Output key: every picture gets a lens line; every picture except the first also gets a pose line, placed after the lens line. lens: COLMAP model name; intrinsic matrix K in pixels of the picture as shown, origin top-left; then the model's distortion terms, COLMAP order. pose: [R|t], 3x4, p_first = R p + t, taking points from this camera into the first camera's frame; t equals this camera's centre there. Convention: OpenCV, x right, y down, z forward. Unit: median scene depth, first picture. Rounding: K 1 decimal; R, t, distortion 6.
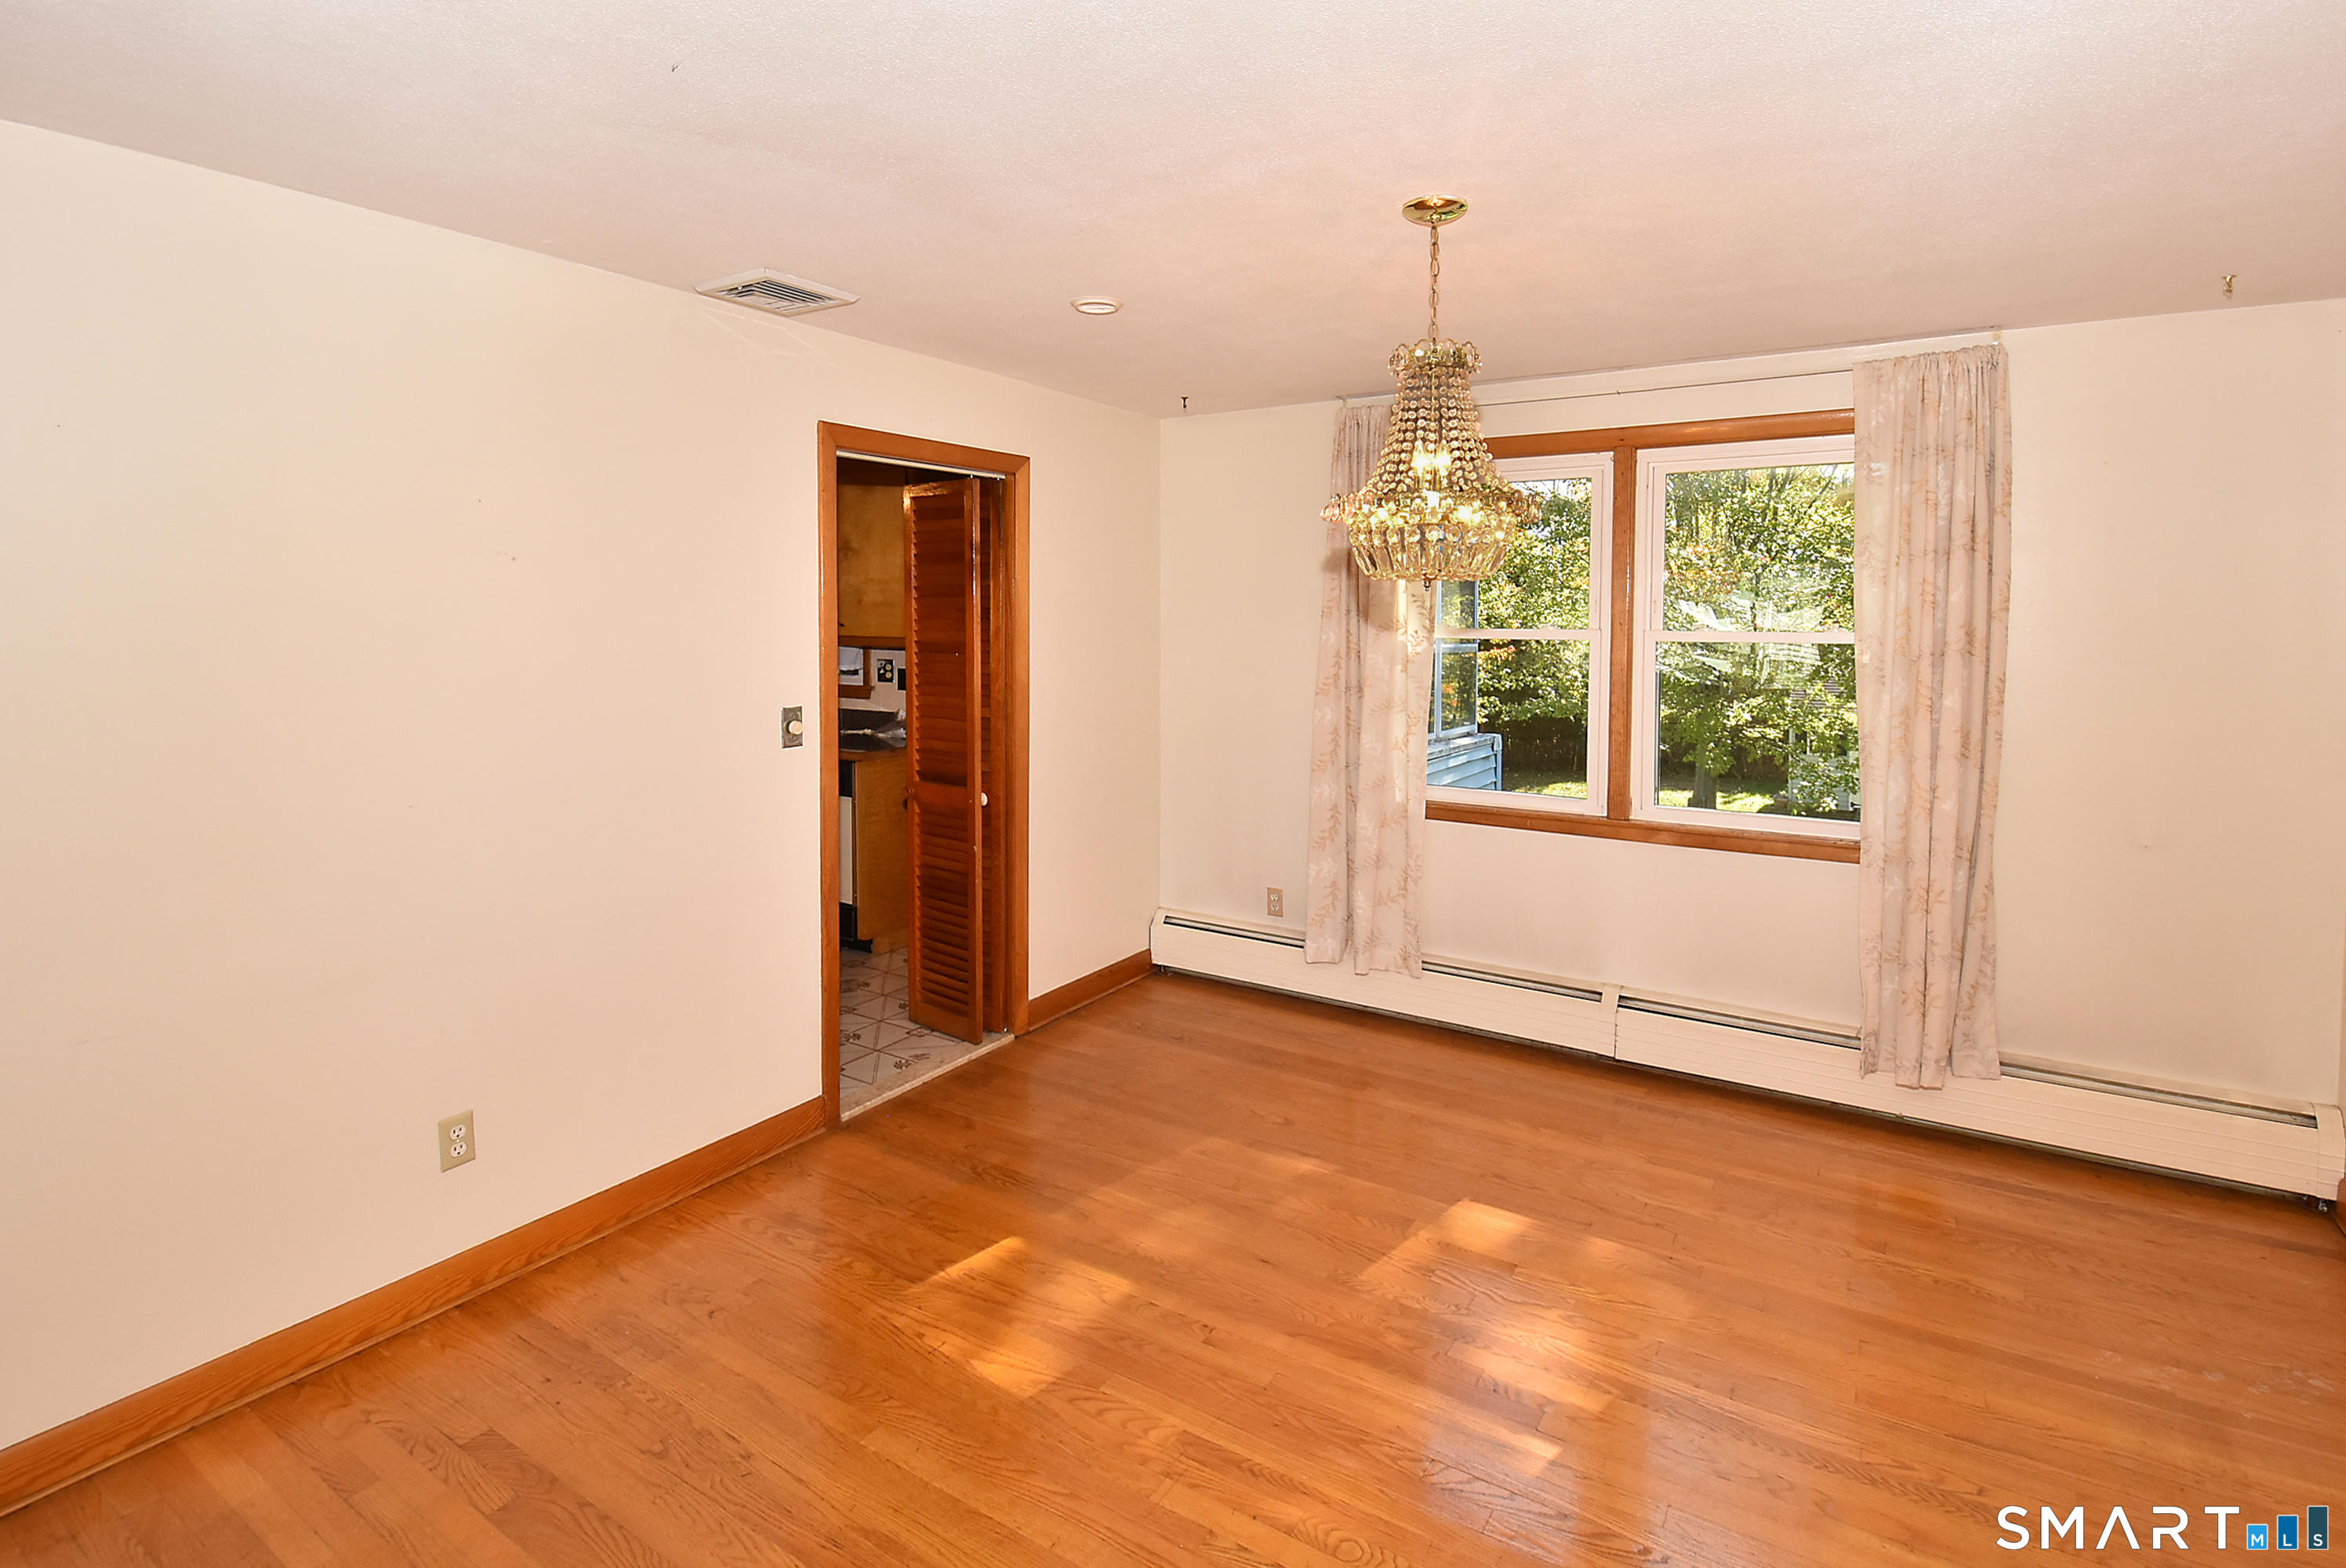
lens RADIAL K [[1157.0, 0, 1143.5], [0, 1157.0, 656.7], [0, 0, 1]] dist [0.015029, 0.000050]
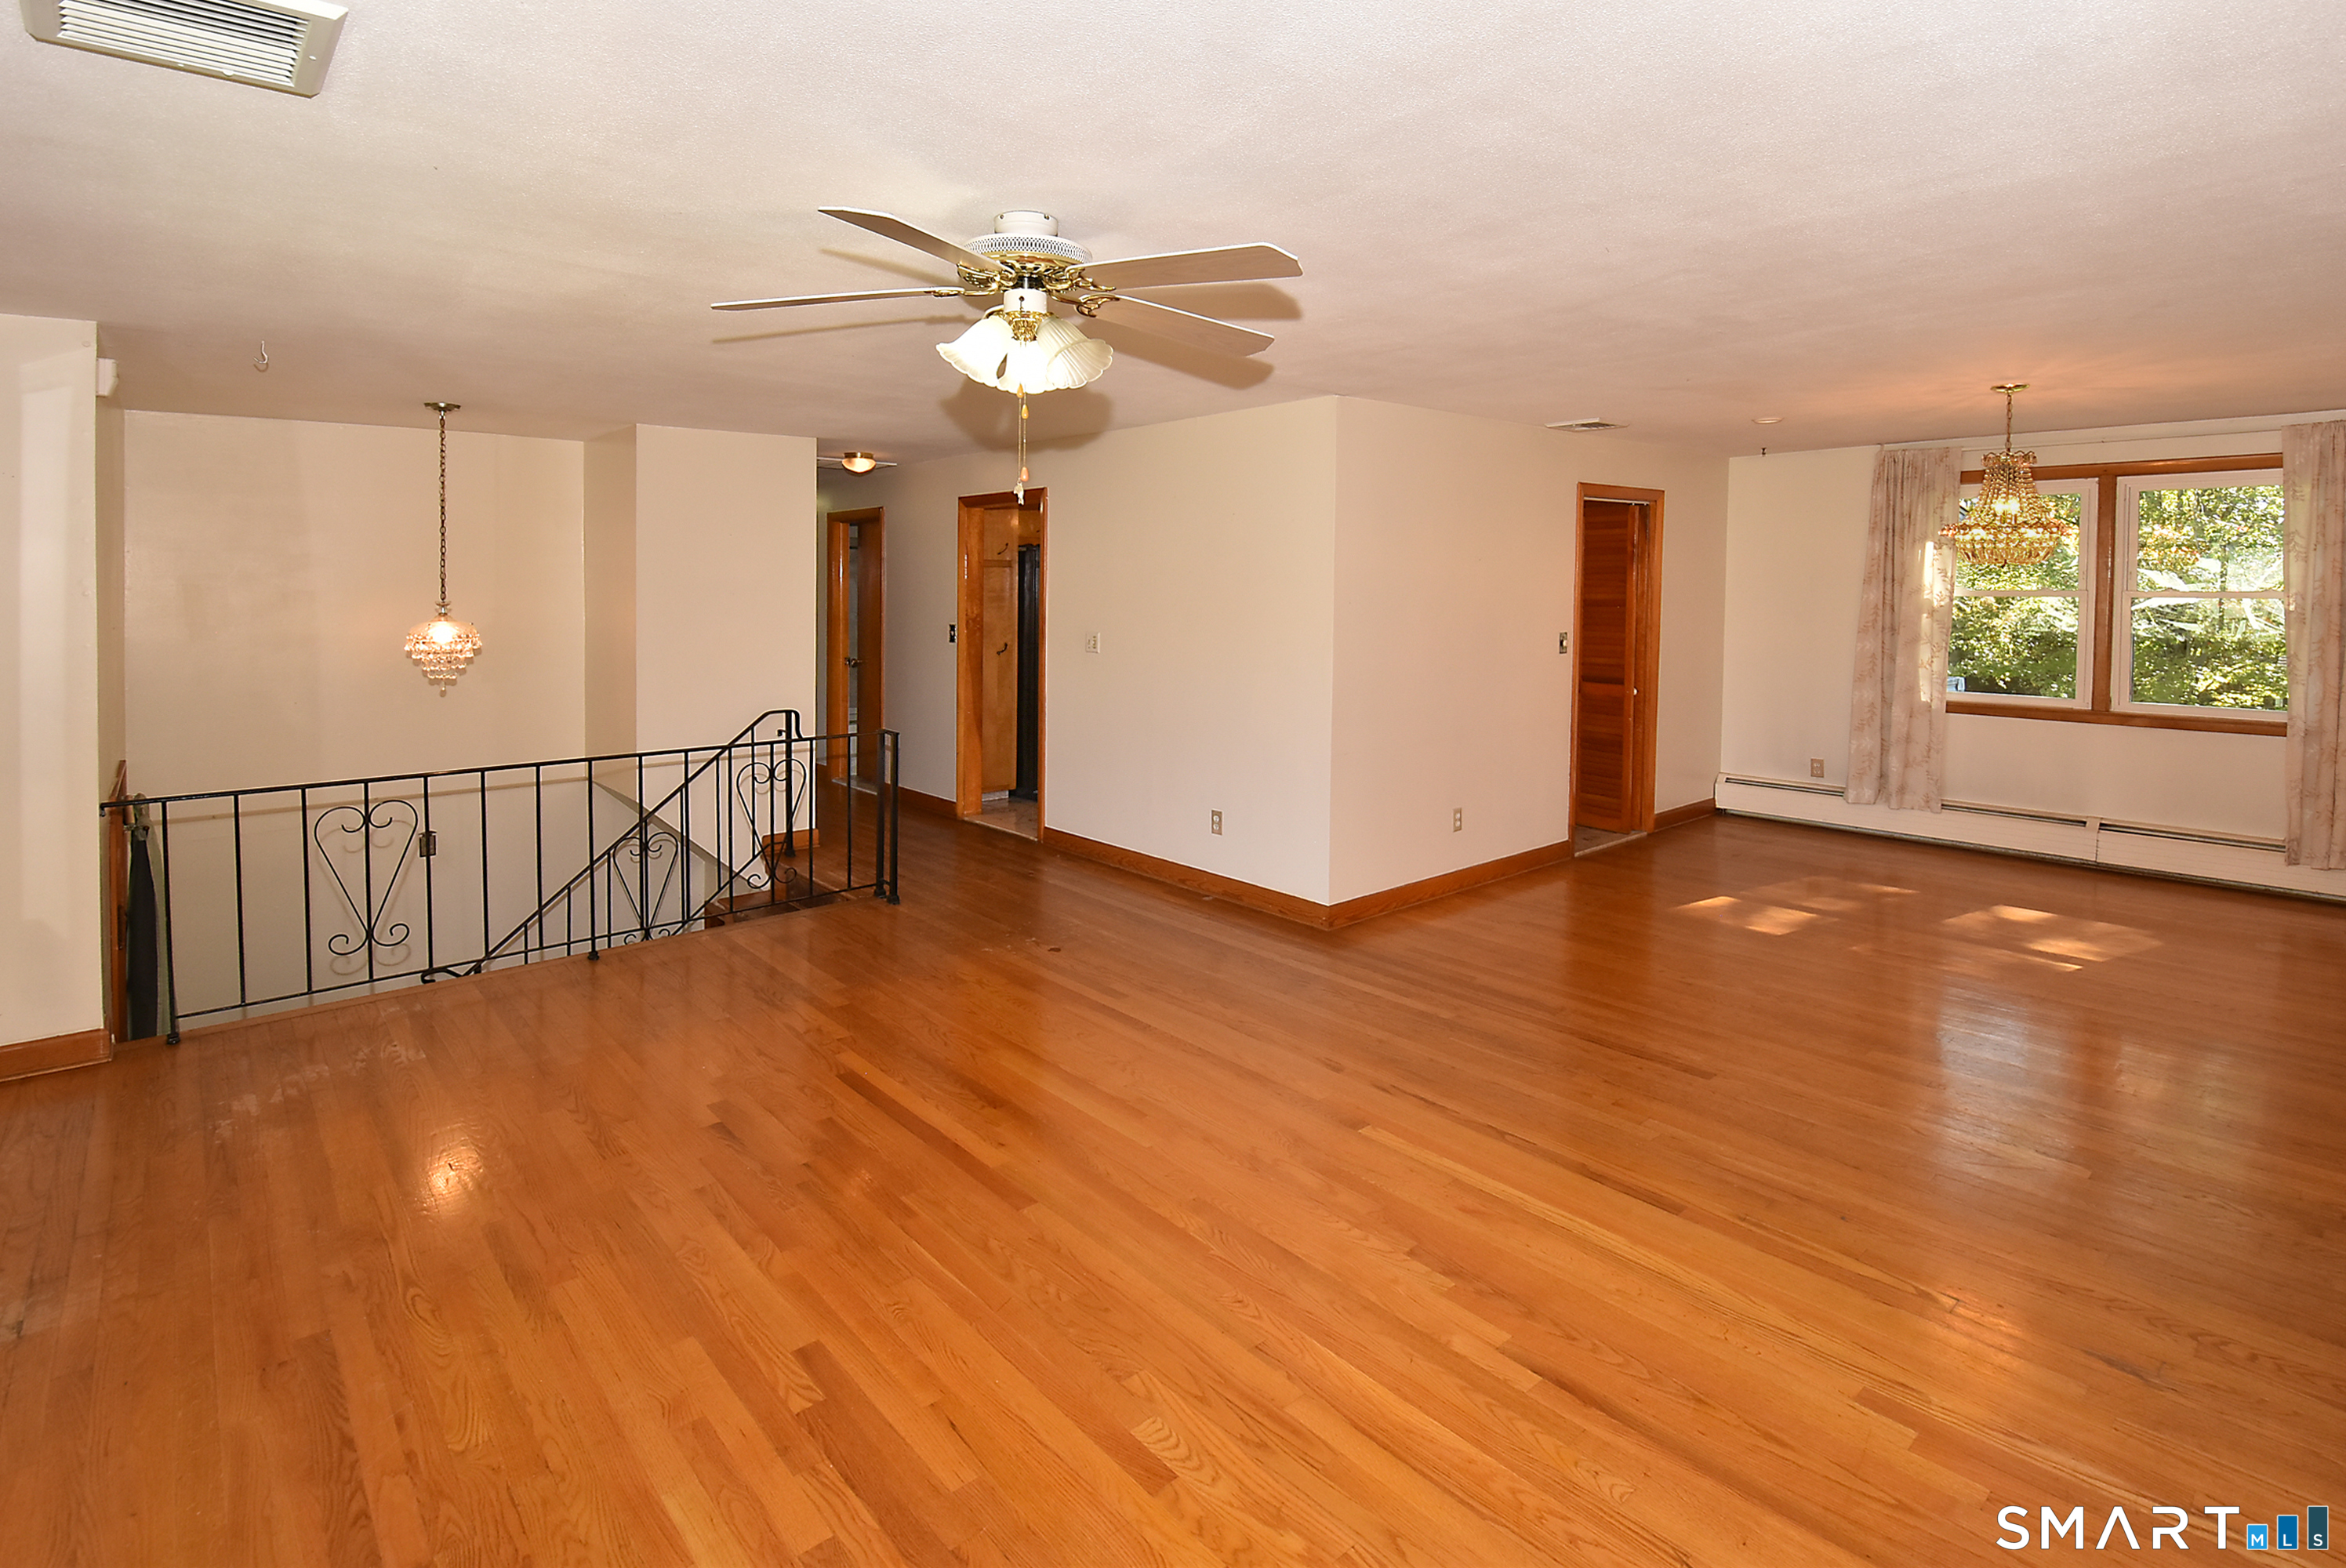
lens RADIAL K [[1036.7, 0, 1123.0], [0, 1036.7, 614.2], [0, 0, 1]] dist [0.008688, -0.009089]
pose [[0.942852, 0.004847, -0.333177, -0.375380], [-0.007056, 0.999960, -0.005418, 0.025219], [0.333137, 0.007459, 0.942849, -0.775316]]
